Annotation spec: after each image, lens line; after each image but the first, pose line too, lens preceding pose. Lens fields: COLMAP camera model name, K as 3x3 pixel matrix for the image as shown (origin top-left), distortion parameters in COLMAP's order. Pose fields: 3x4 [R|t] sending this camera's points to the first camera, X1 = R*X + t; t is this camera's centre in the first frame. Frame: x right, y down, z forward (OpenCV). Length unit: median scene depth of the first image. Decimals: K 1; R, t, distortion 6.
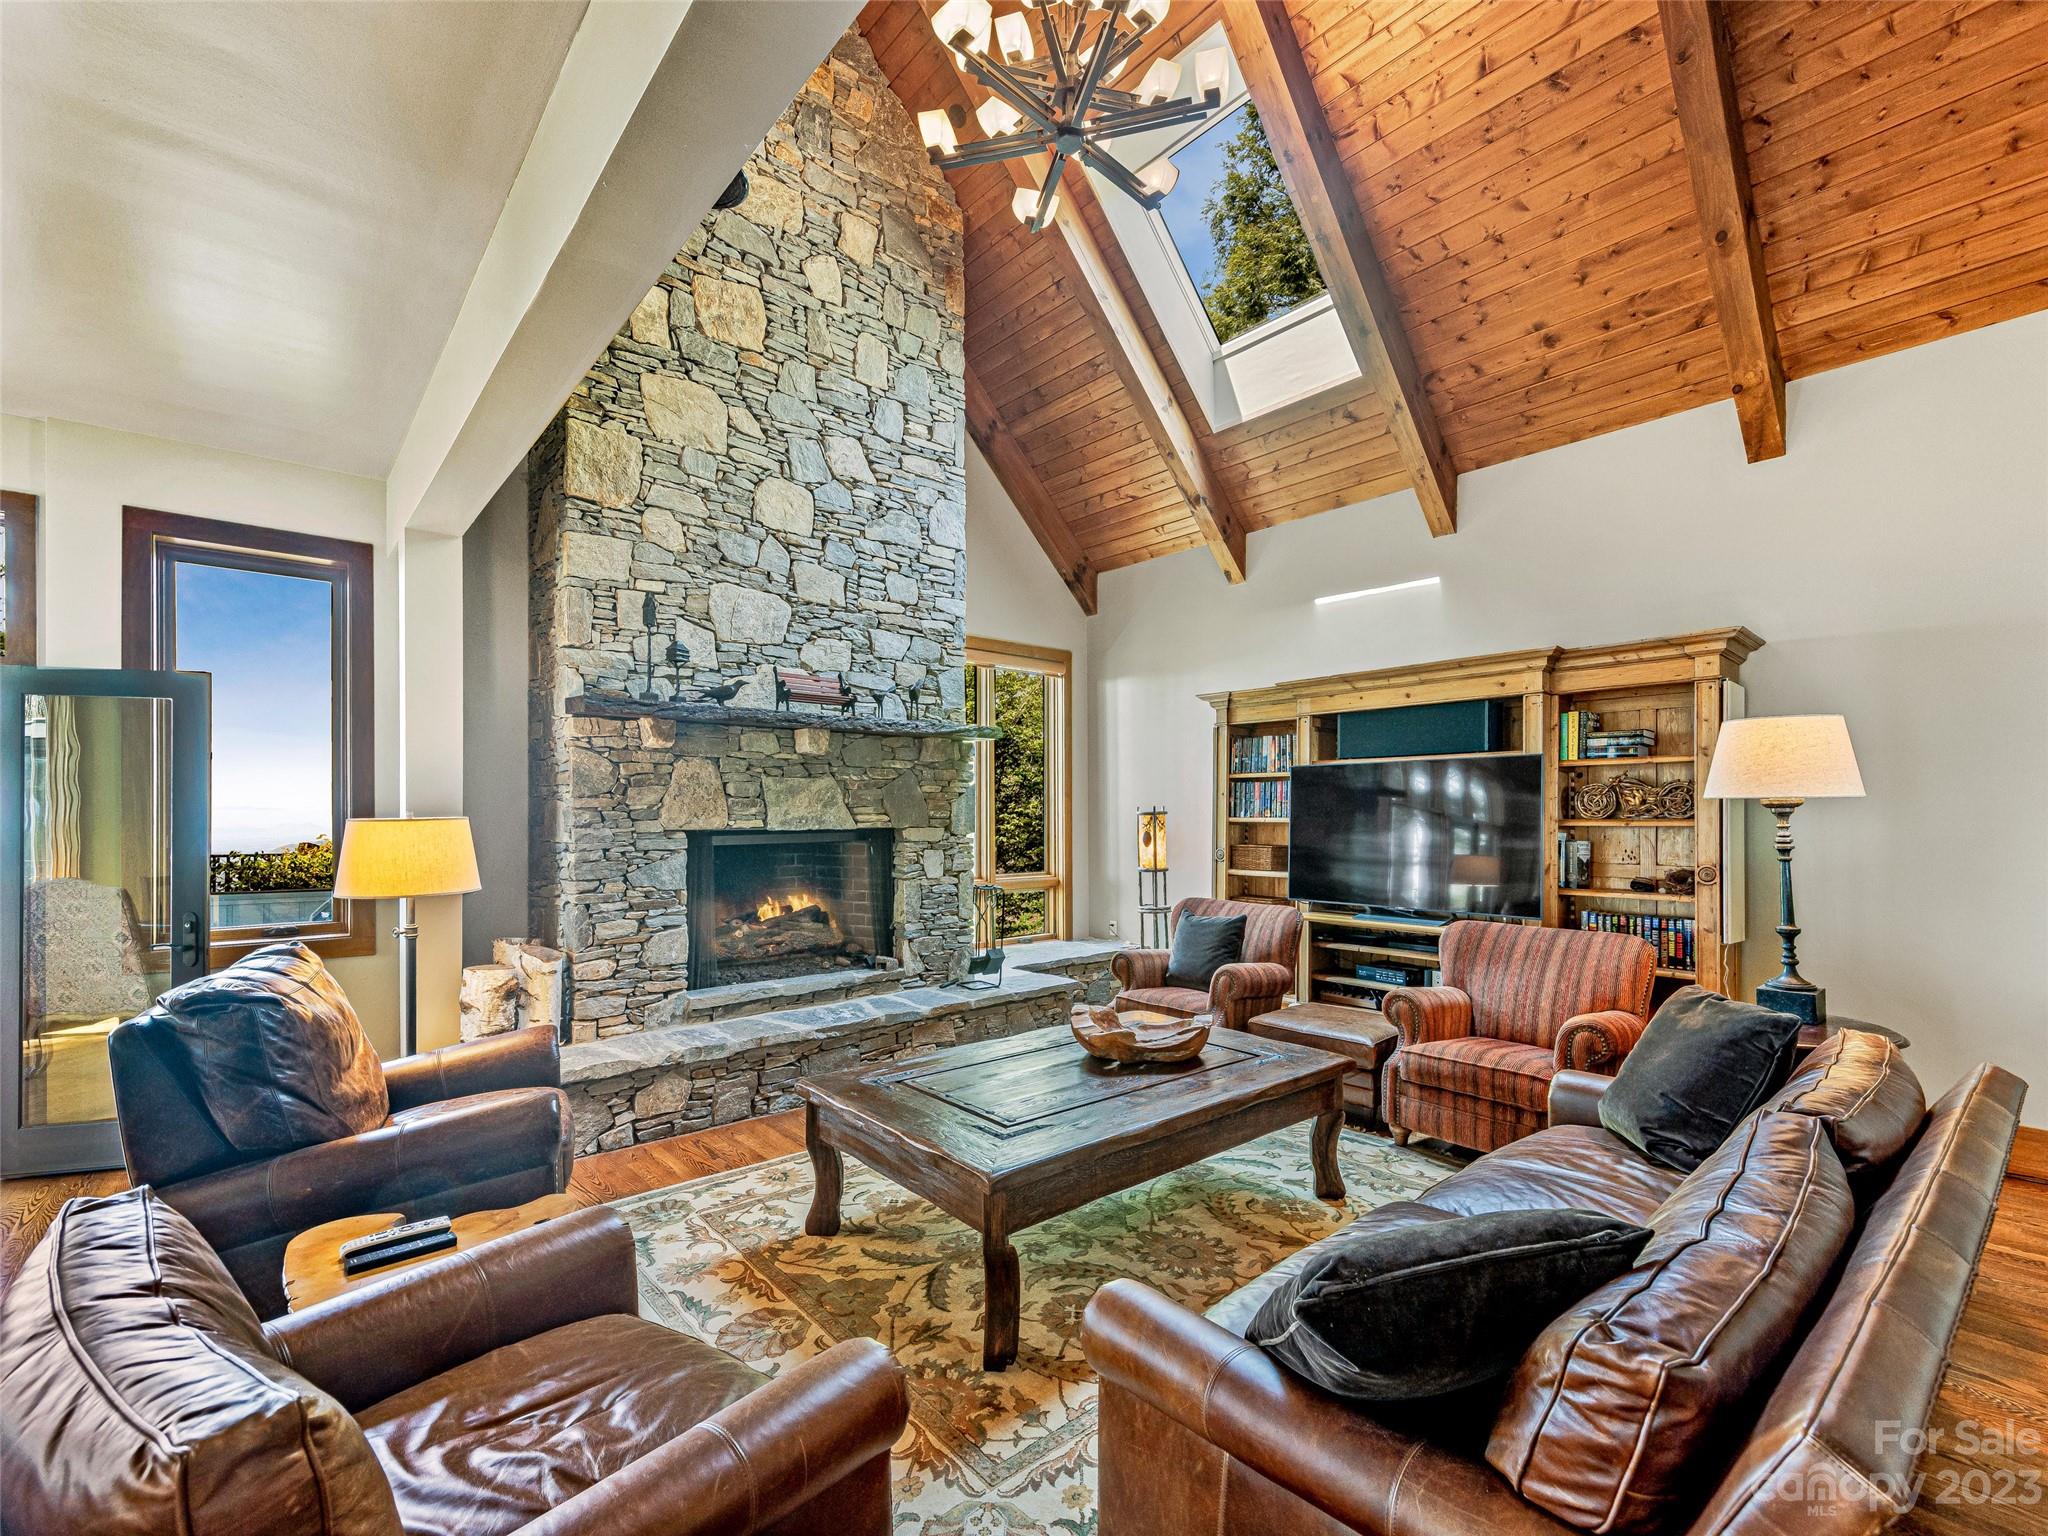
lens RADIAL K [[913.3, 0, 1040.7], [0, 913.3, 815.7], [0, 0, 1]] dist [0.002783, 0.000010]
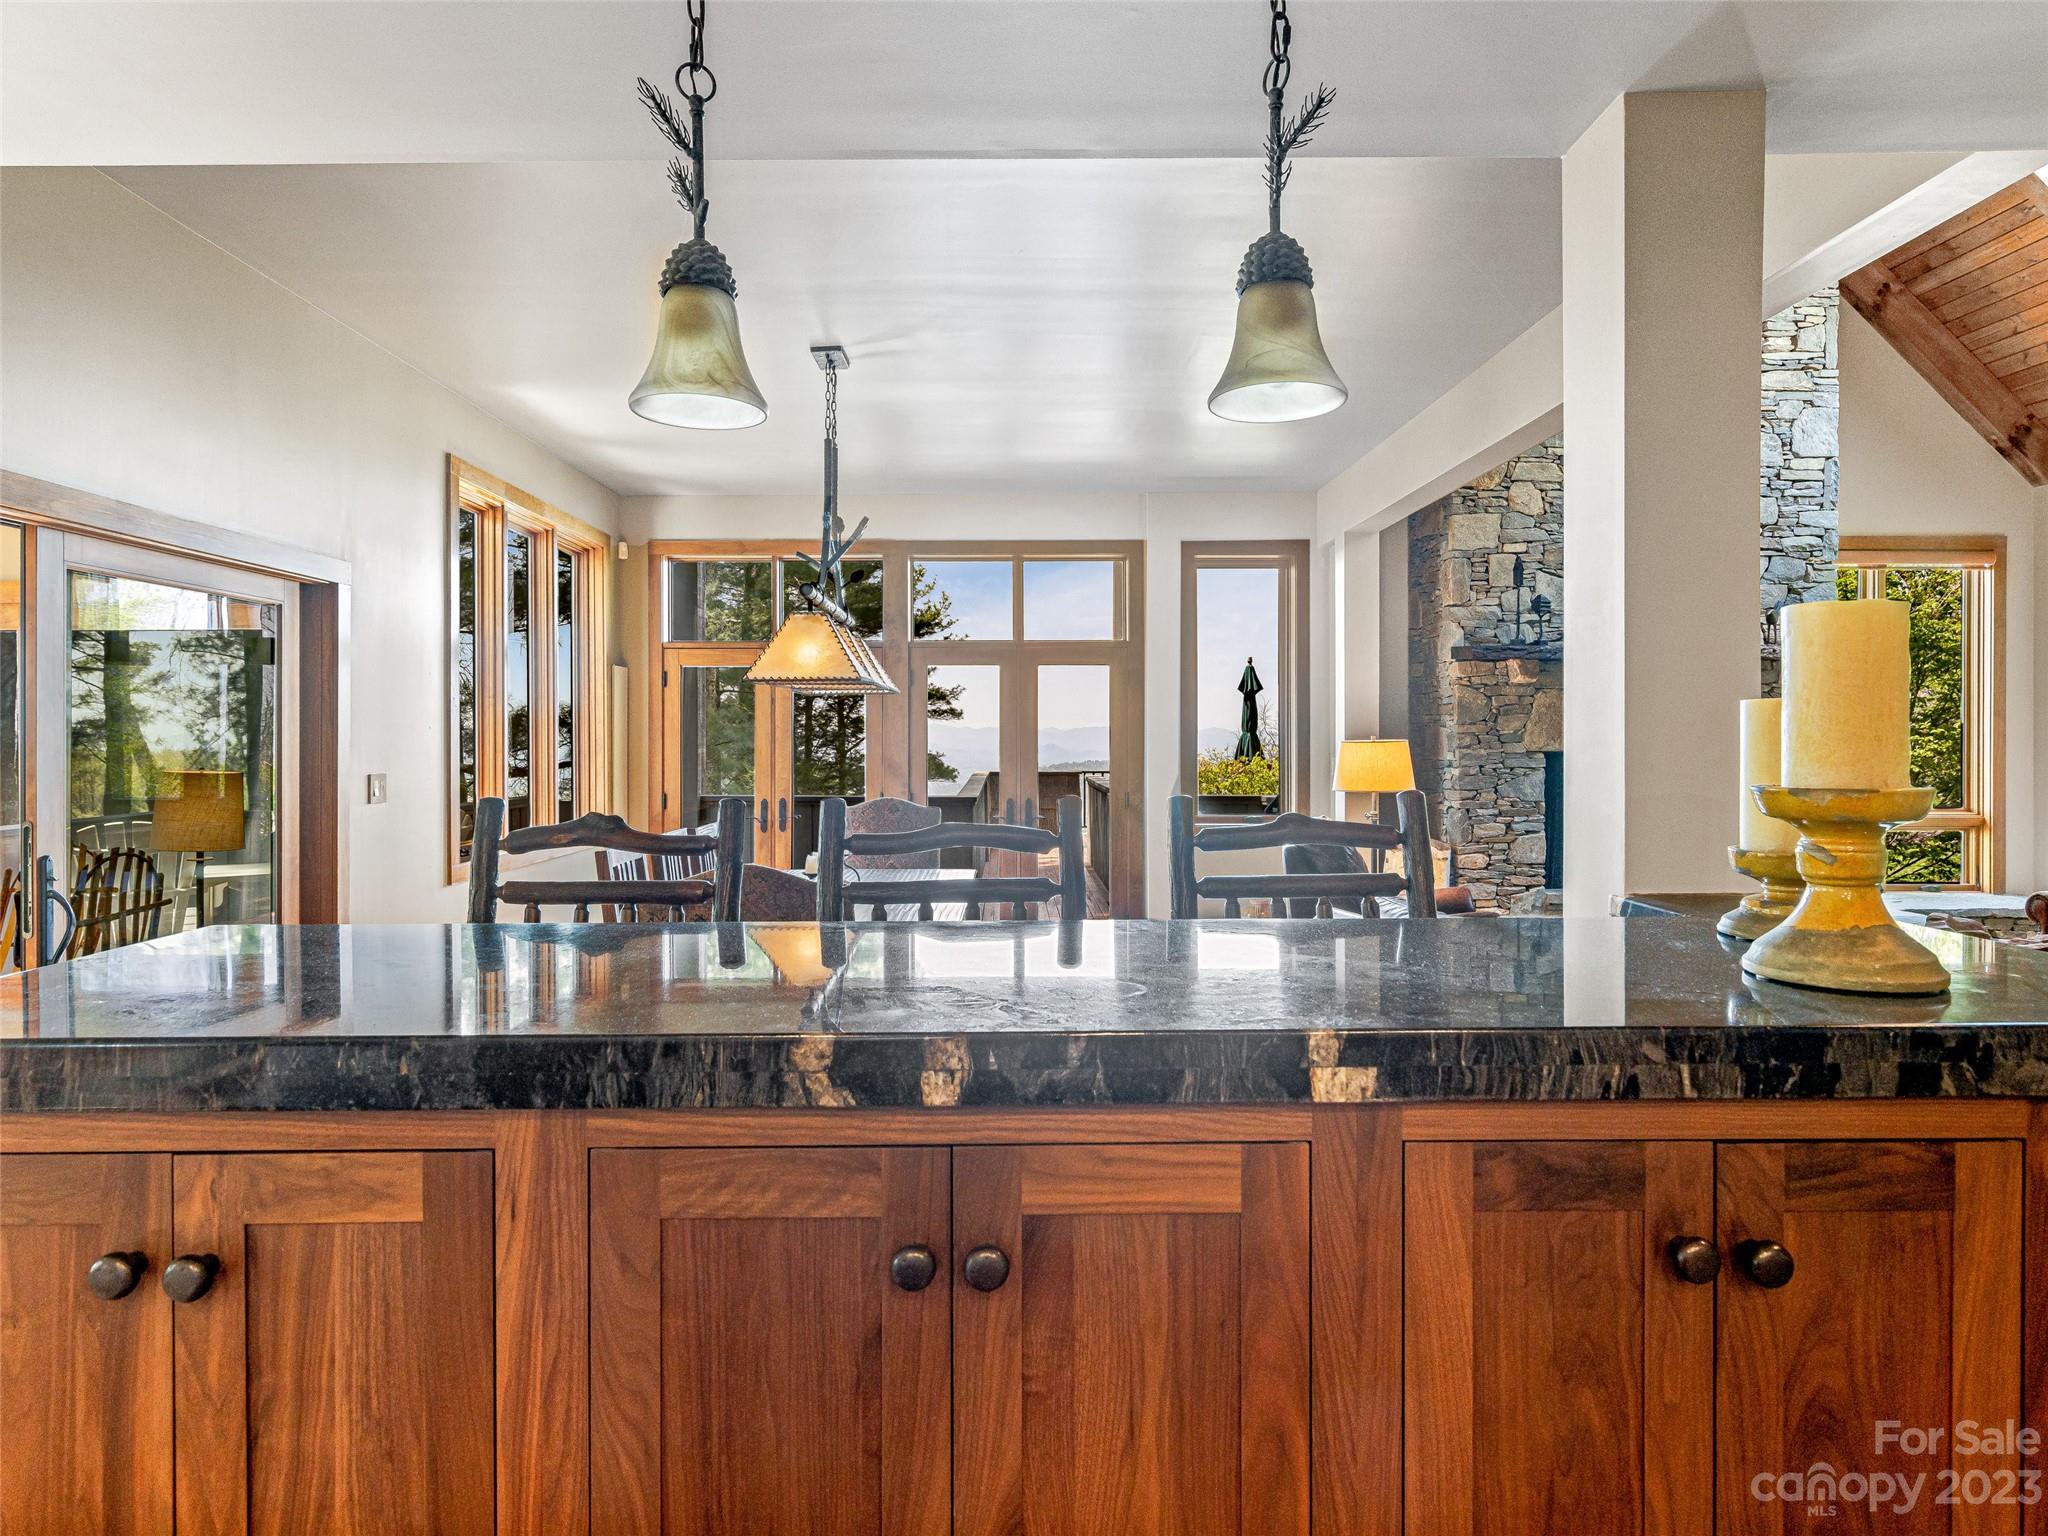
lens RADIAL K [[1197.3, 0, 1024.7], [0, 1197.3, 746.6], [0, 0, 1]] dist [-0.001613, -0.001196]
pose [[0.758855, 0.006731, -0.651225, 0.107593], [-0.001484, 0.999962, 0.008607, -0.002505], [0.651258, -0.005565, 0.758836, -0.599884]]
